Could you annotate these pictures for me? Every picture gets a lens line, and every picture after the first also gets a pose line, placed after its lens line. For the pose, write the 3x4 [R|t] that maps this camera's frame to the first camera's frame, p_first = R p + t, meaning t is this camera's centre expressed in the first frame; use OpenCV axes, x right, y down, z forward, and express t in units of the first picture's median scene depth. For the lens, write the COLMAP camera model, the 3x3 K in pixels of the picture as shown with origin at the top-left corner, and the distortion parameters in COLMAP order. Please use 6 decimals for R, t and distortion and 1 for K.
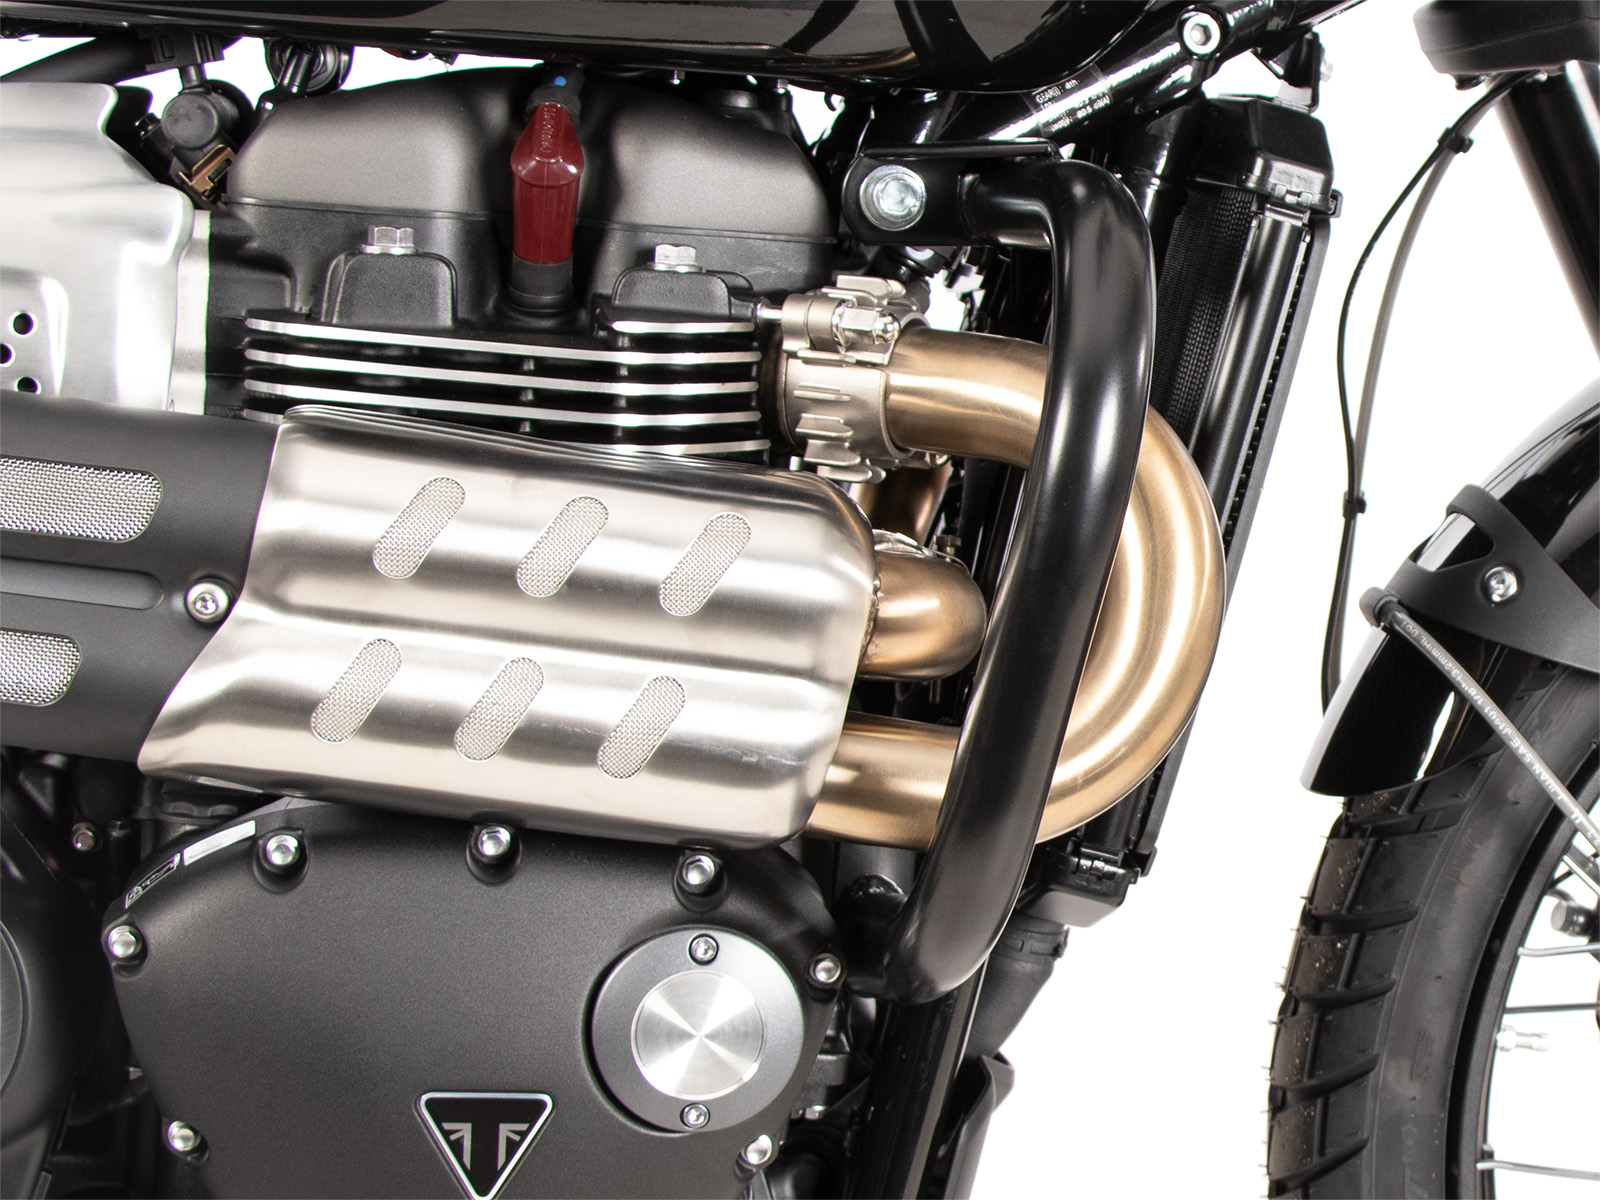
lens RADIAL K [[1591.9, 0, 800.0], [0, 1591.9, 600.0], [0, 0, 1]] dist [-0.013270, -0.015837]
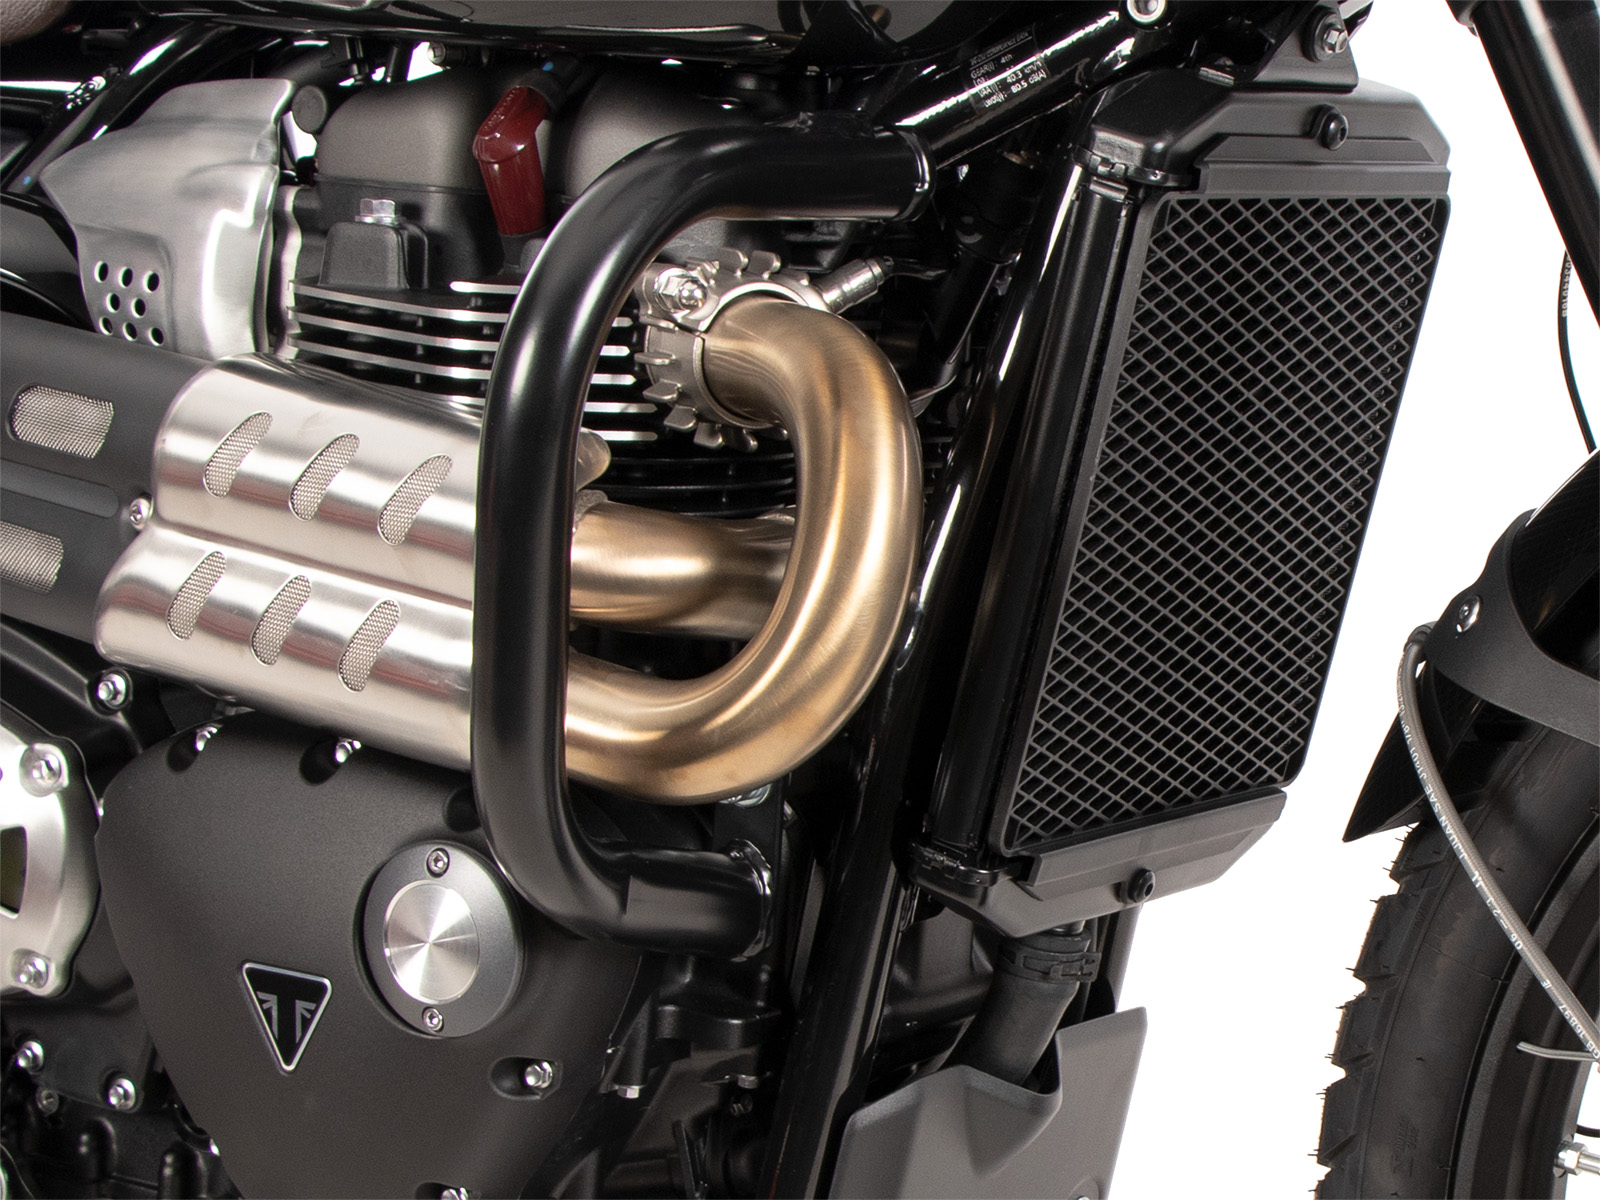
lens RADIAL K [[1629.3, 0, 800.0], [0, 1629.3, 600.0], [0, 0, 1]] dist [-0.014392, 0.002313]
pose [[0.942725, 0.086674, -0.322114, 0.478094], [-0.091375, 0.995816, 0.000529, 0.019514], [0.320813, 0.028935, 0.946701, 0.032067]]
